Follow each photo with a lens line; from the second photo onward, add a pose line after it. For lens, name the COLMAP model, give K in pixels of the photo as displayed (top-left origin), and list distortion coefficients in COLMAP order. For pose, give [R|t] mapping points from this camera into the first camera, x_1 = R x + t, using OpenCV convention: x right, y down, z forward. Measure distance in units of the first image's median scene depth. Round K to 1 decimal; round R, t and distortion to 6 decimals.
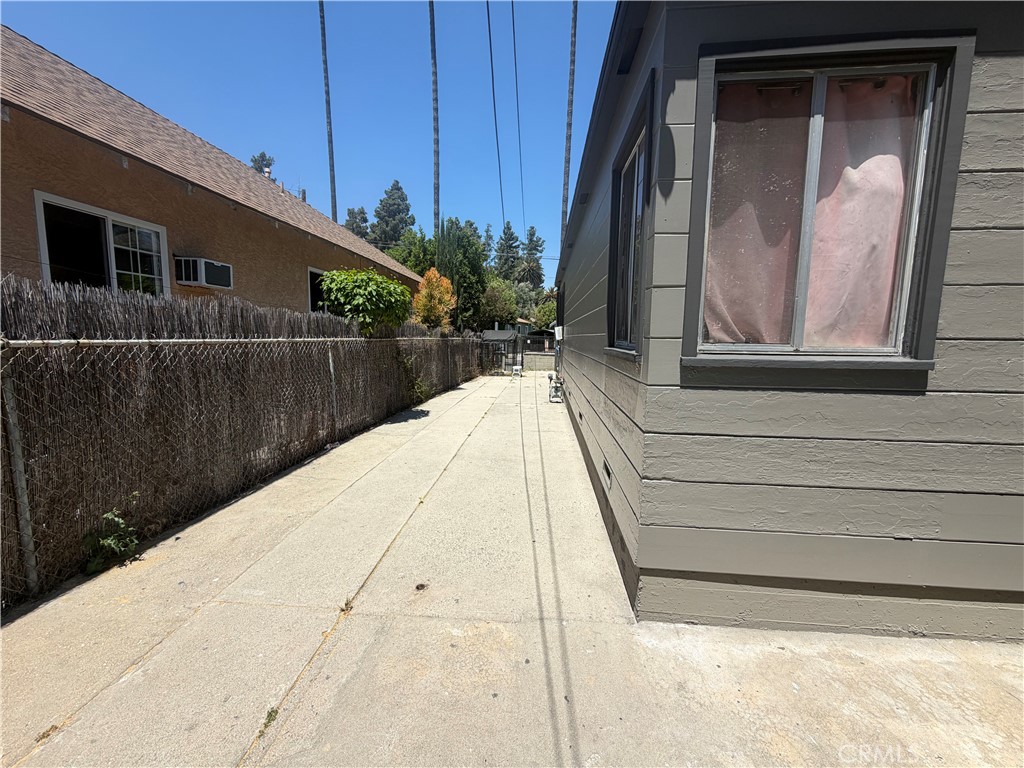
lens RADIAL K [[408.0, 0, 506.5], [0, 408.0, 382.7], [0, 0, 1]] dist [0.001999, 0.000609]
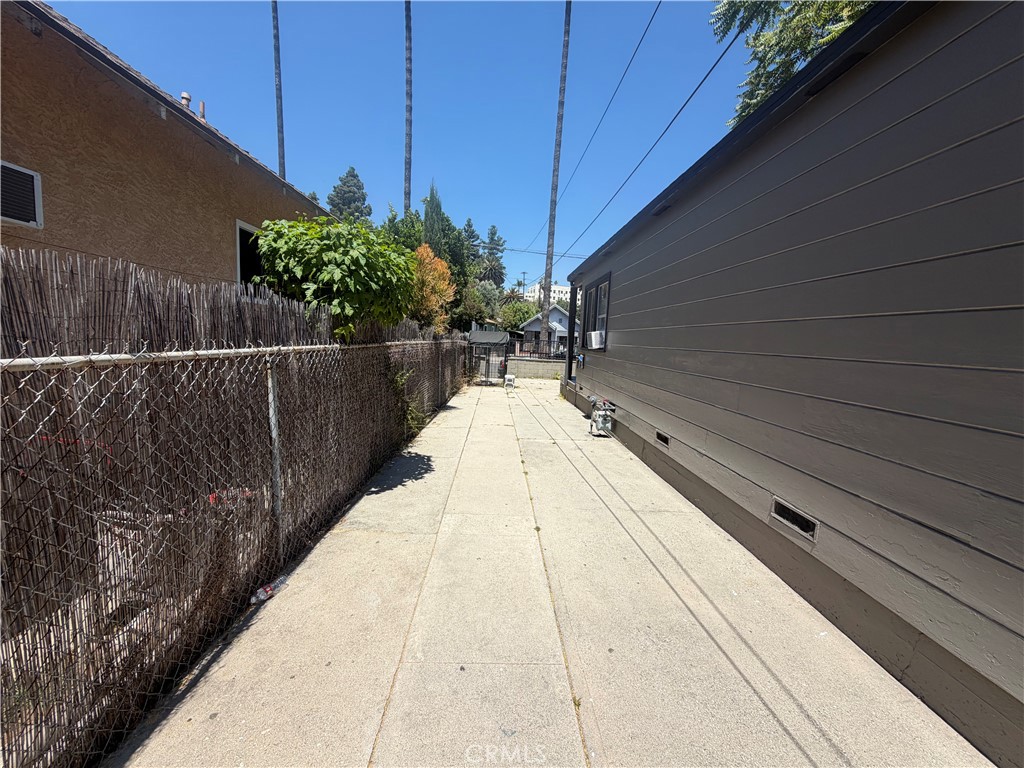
lens RADIAL K [[412.9, 0, 507.2], [0, 412.9, 383.3], [0, 0, 1]] dist [0.010336, -0.000130]
pose [[0.994249, 0.021327, 0.104948, -0.191170], [-0.021311, 0.999772, -0.001268, -0.064014], [-0.104951, -0.000975, 0.994477, 0.449072]]
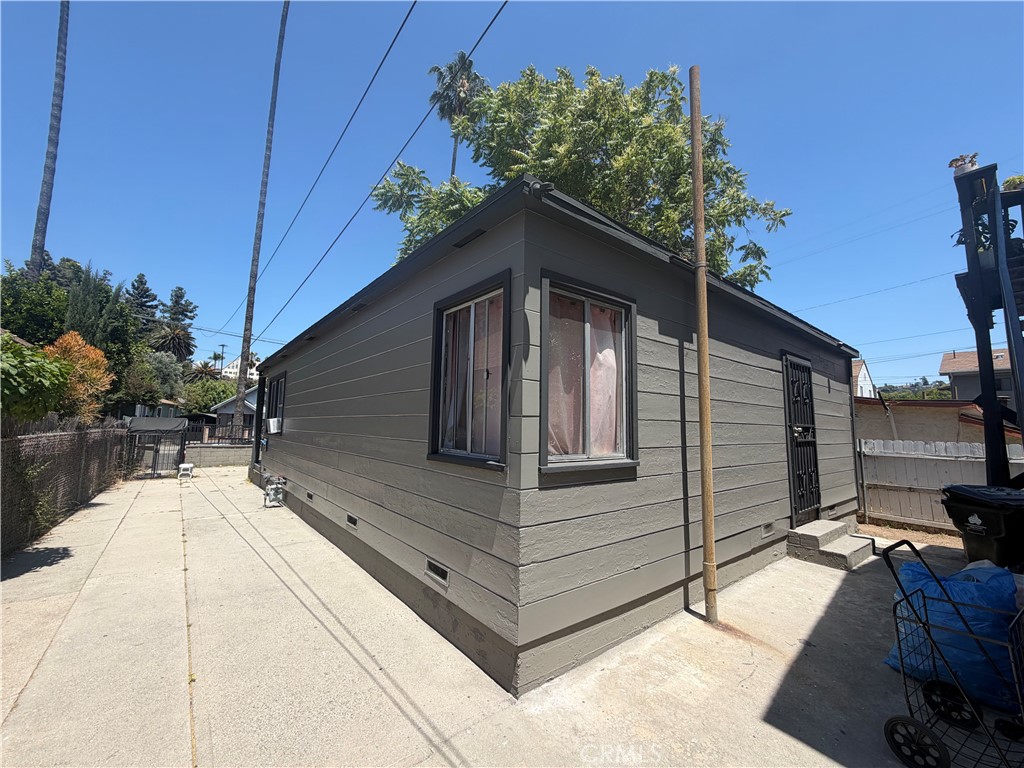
lens RADIAL K [[408.0, 0, 506.5], [0, 408.0, 382.7], [0, 0, 1]] dist [0.001999, 0.000609]
pose [[0.730838, 0.074067, 0.678521, -0.191716], [0.068040, 0.981238, -0.180398, -0.031160], [-0.679151, 0.178008, 0.712086, 0.010689]]
